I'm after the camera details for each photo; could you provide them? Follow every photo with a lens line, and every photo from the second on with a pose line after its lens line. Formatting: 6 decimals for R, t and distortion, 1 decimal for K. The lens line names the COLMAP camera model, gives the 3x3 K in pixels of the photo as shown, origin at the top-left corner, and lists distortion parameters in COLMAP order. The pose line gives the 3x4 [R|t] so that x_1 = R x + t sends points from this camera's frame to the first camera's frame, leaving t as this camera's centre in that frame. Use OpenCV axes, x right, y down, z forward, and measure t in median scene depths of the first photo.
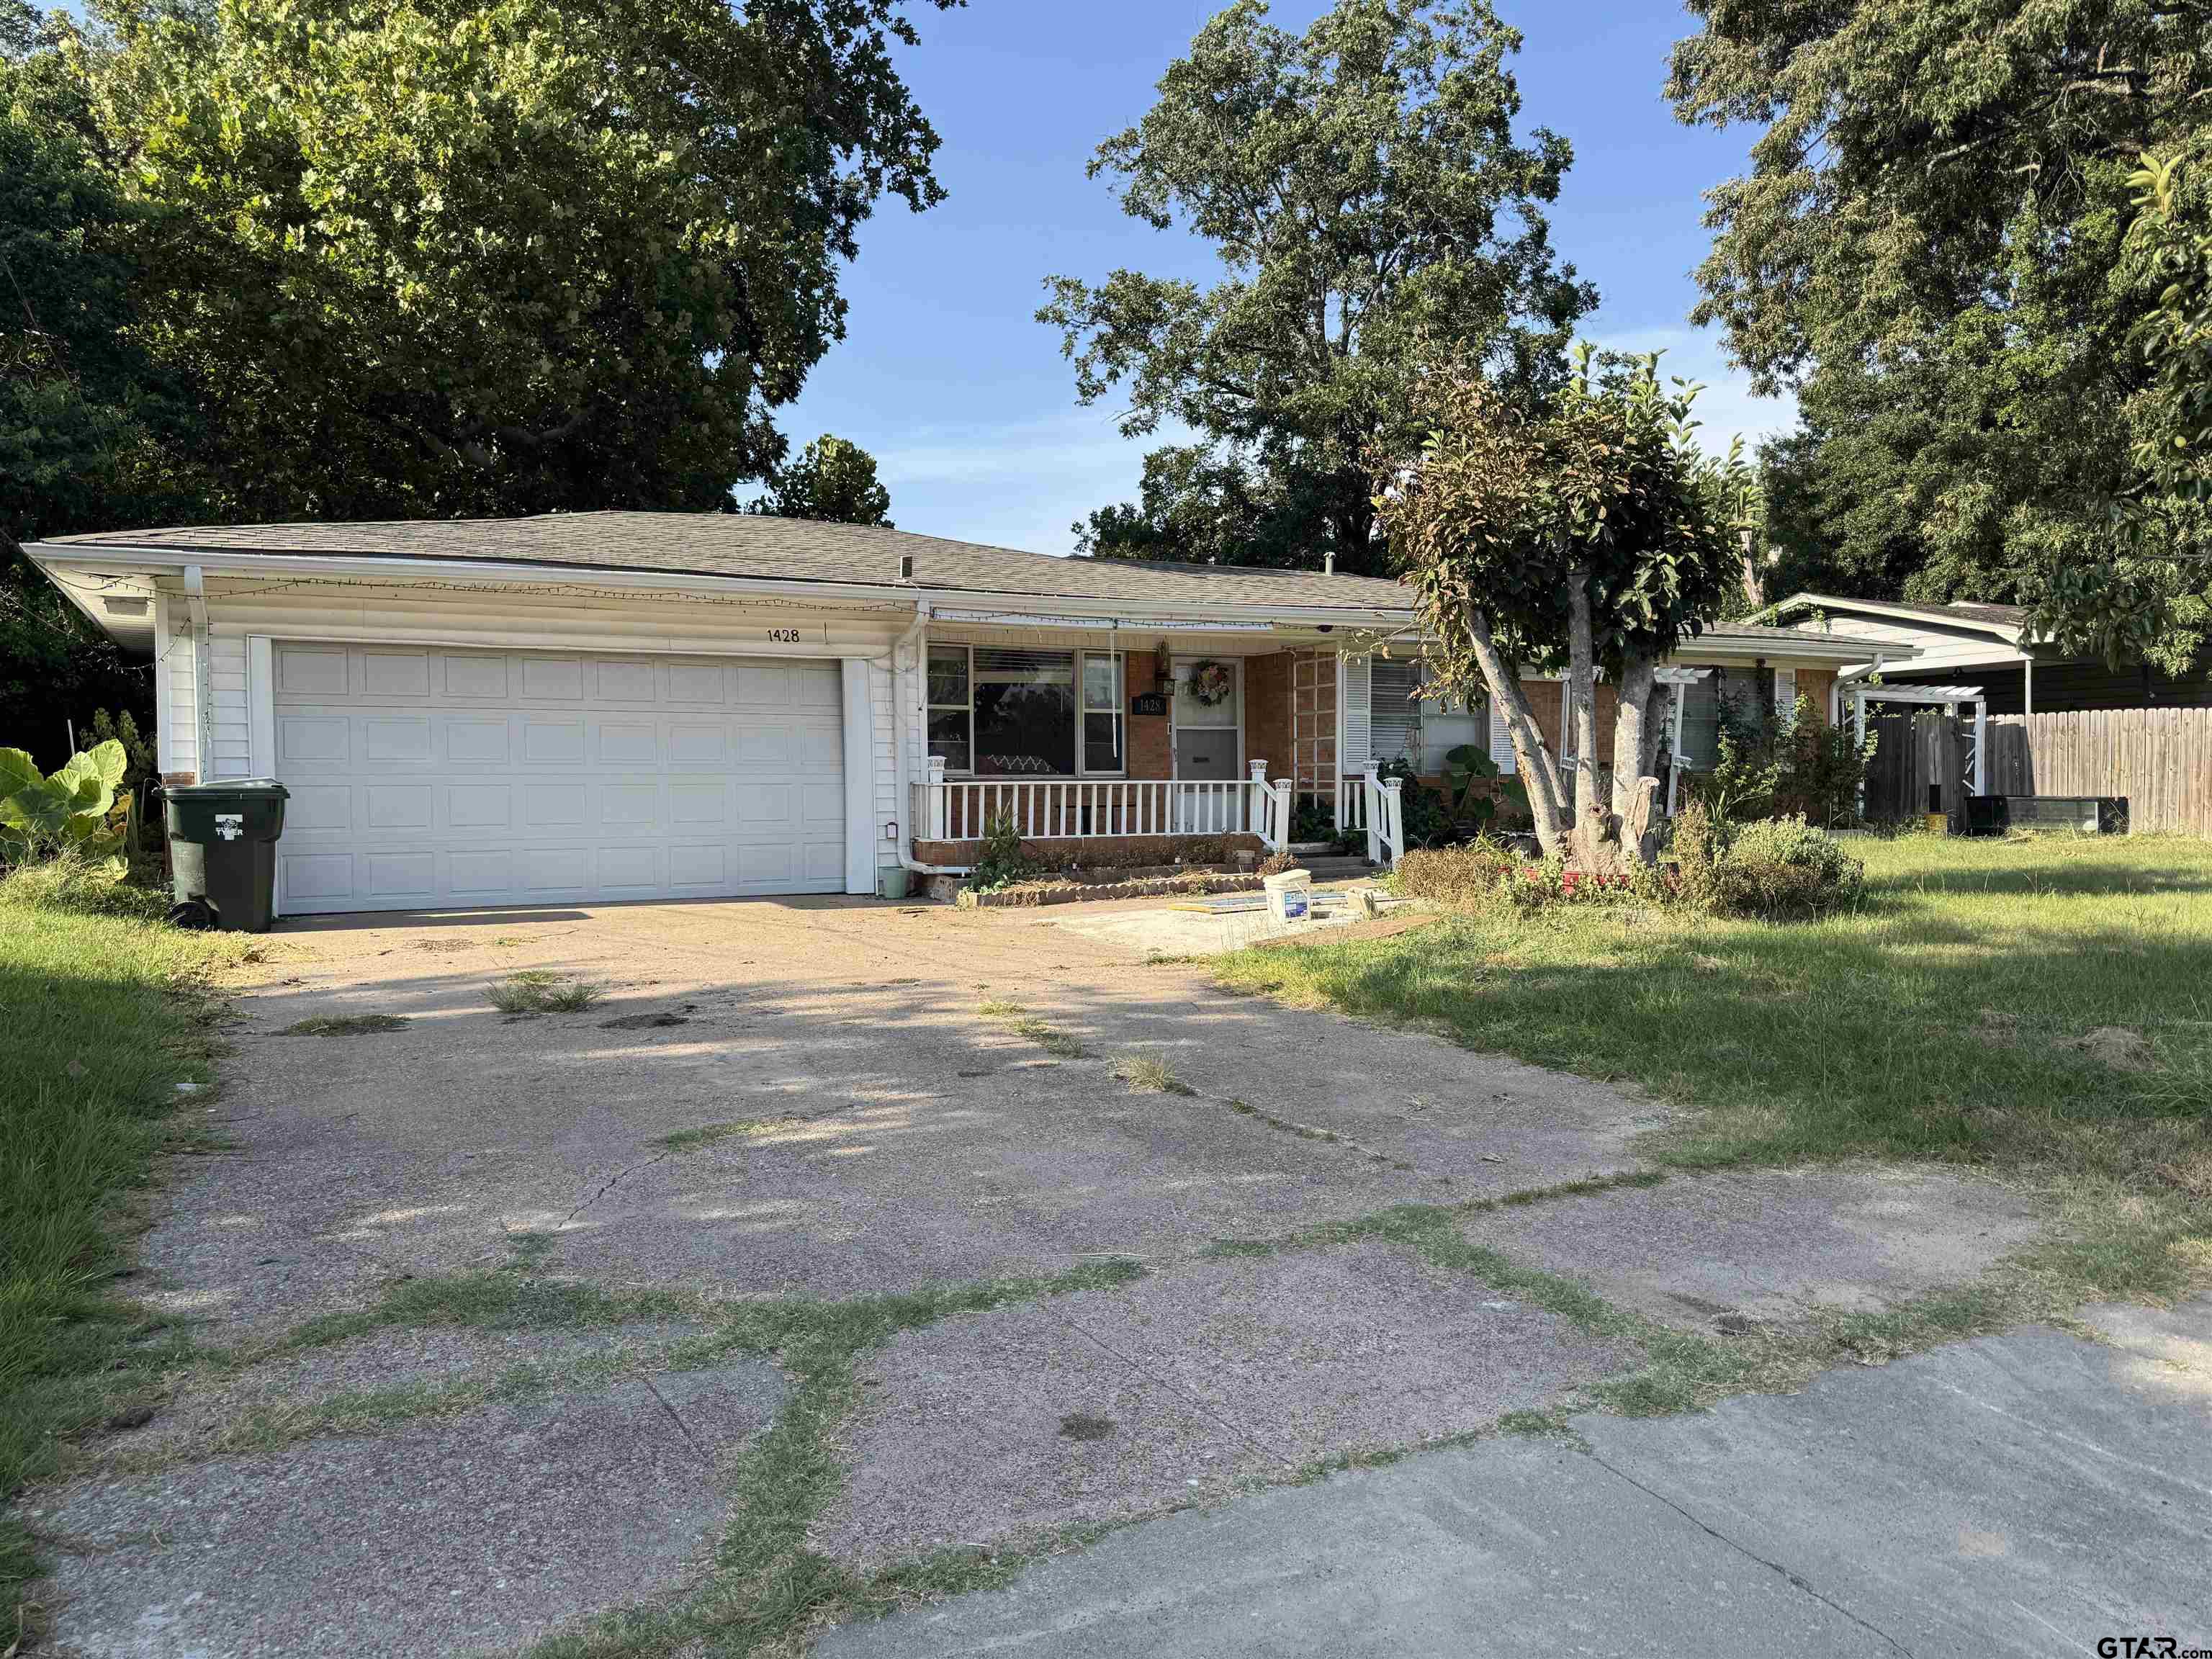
lens RADIAL K [[1651.0, 0, 1110.0], [0, 1651.0, 824.7], [0, 0, 1]] dist [0.115493, -0.100684]
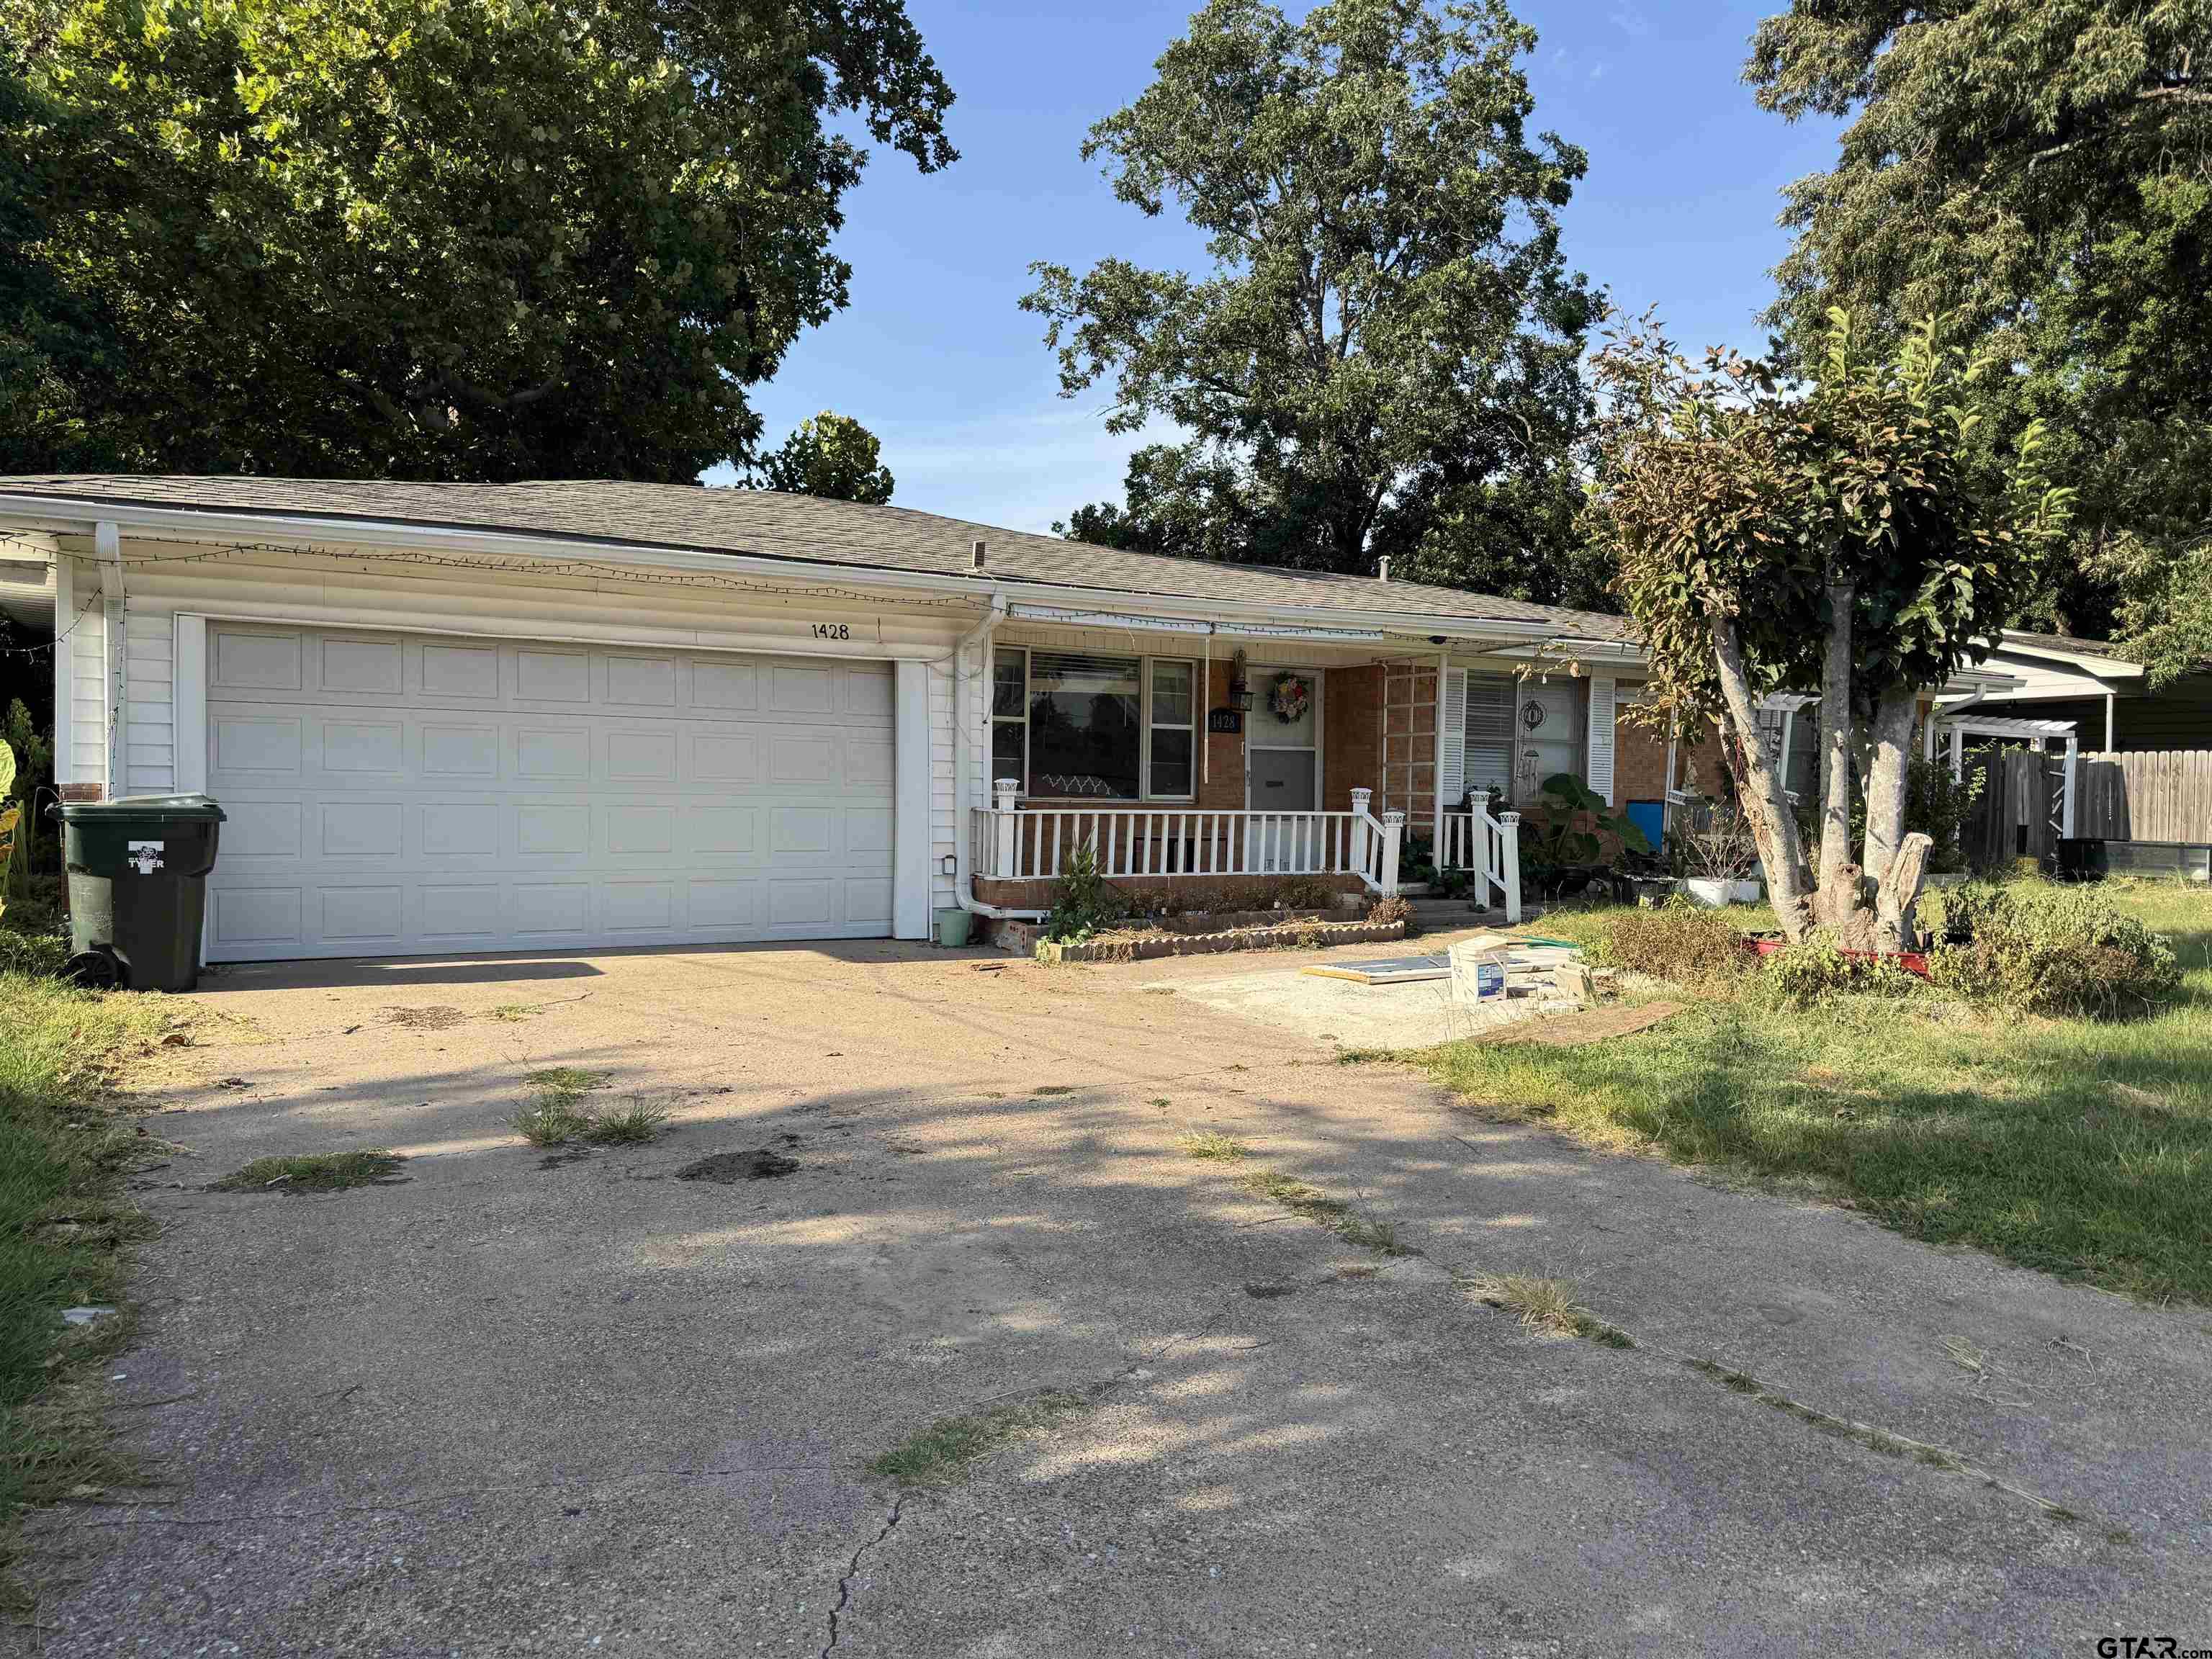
lens RADIAL K [[1611.2, 0, 1121.0], [0, 1611.2, 827.7], [0, 0, 1]] dist [0.095464, -0.076652]
pose [[0.998042, 0.022047, 0.058528, -0.085227], [-0.022225, 0.999750, 0.002389, -0.017794], [-0.058461, -0.003685, 0.998283, 0.155837]]
